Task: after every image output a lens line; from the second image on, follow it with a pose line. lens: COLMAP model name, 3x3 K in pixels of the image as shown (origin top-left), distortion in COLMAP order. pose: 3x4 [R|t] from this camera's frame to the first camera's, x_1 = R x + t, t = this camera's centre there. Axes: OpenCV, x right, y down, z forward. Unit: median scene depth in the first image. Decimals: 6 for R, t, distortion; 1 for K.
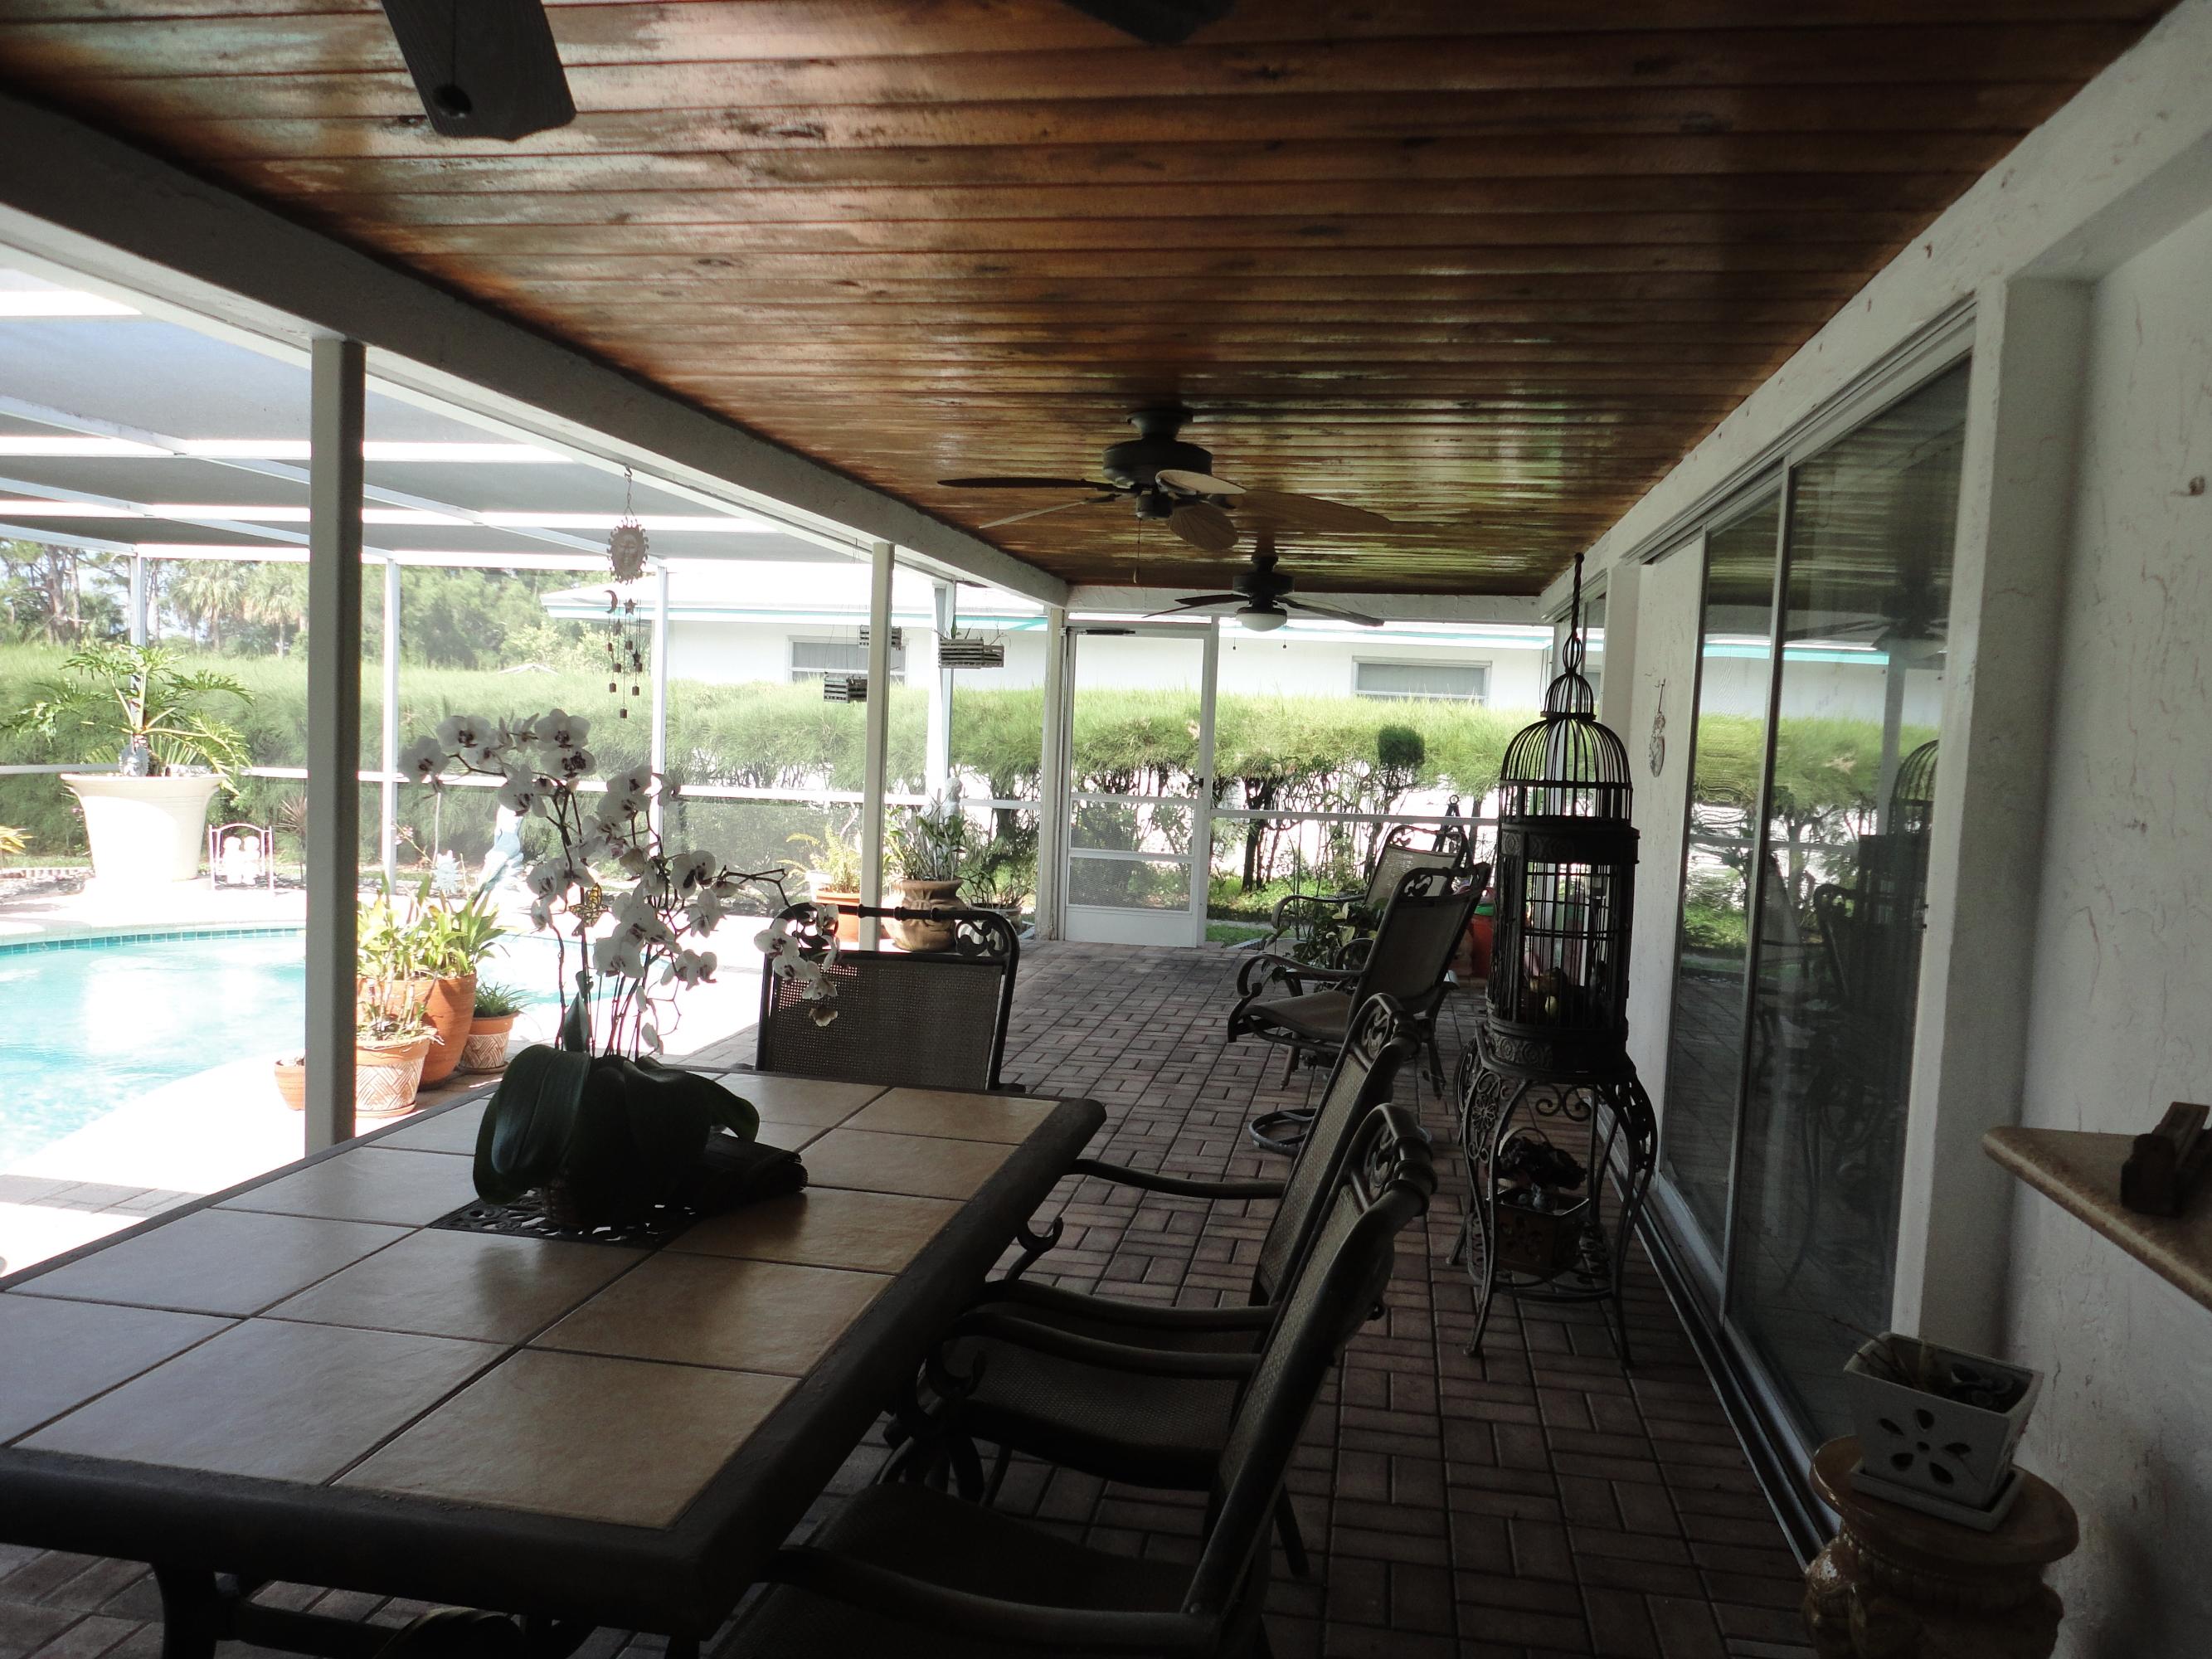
lens RADIAL K [[1619.5, 0, 1106.0], [0, 1619.5, 829.5], [0, 0, 1]] dist [0.009252, 0.000923]
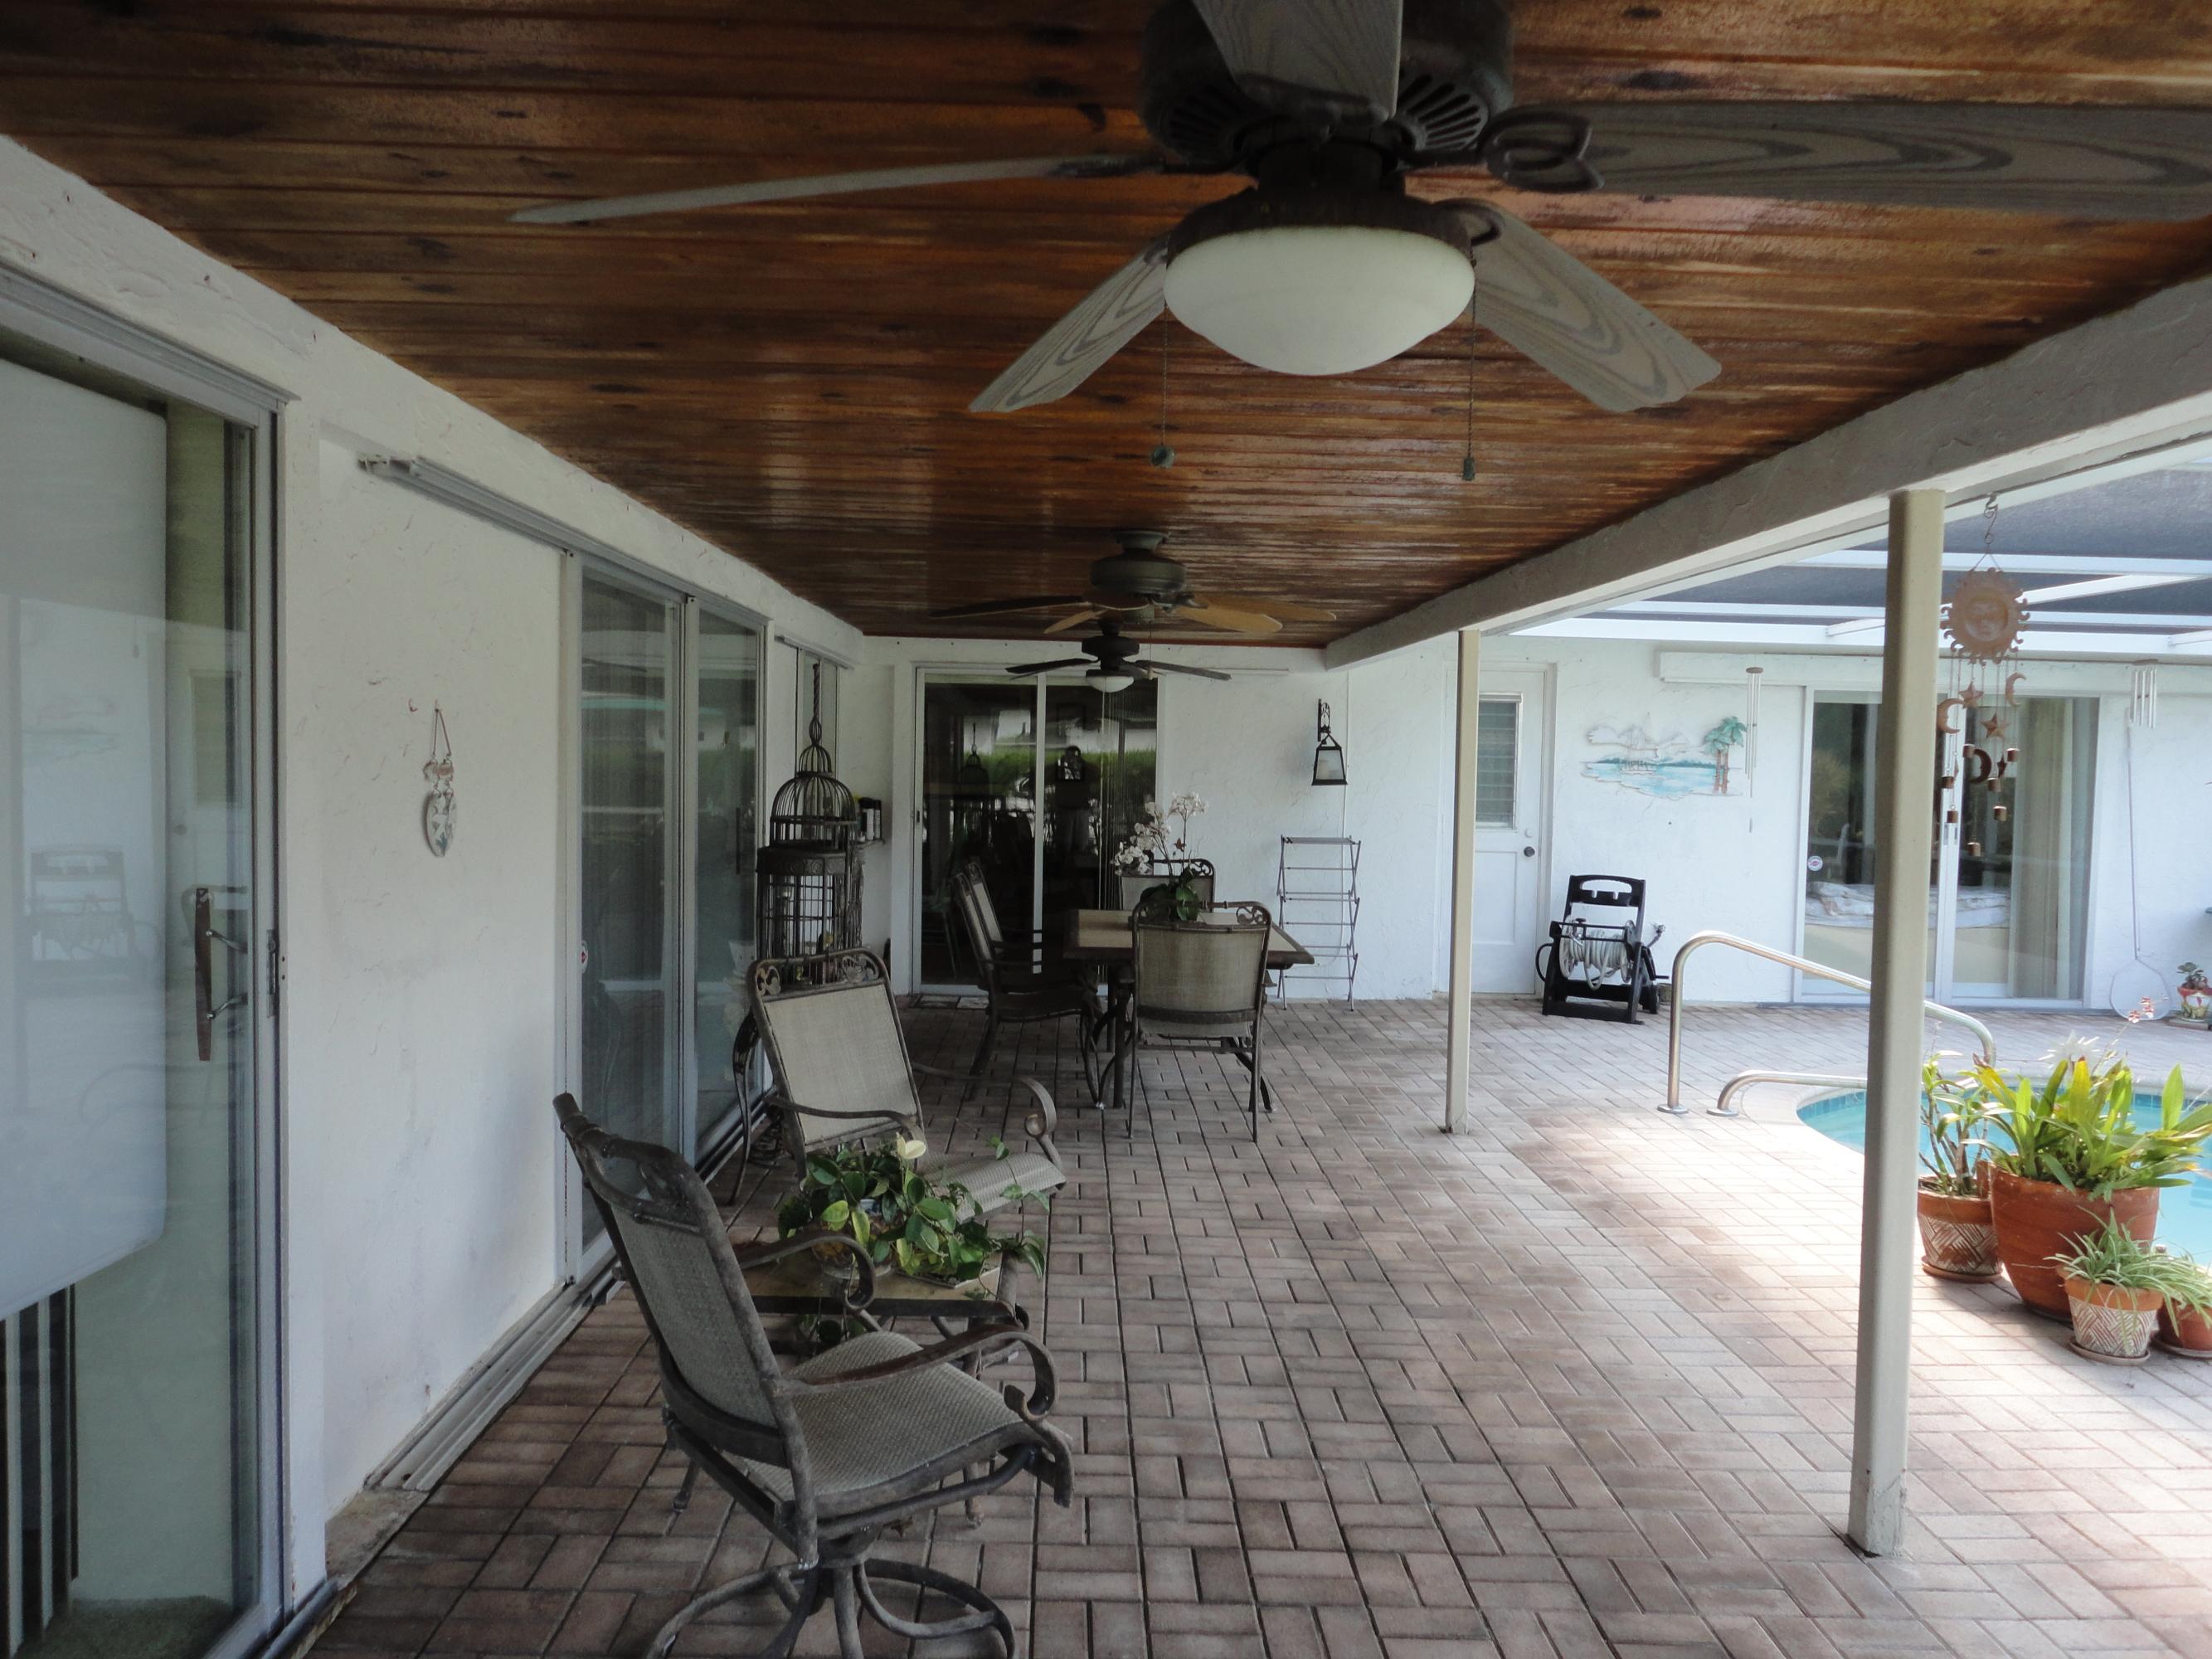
lens RADIAL K [[1619.5, 0, 1106.0], [0, 1619.5, 829.5], [0, 0, 1]] dist [0.009252, 0.000923]
pose [[-0.978228, -0.051026, -0.201161, 0.248439], [-0.074402, 0.991097, 0.110414, -0.156755], [0.193736, 0.122977, -0.973316, 1.940524]]
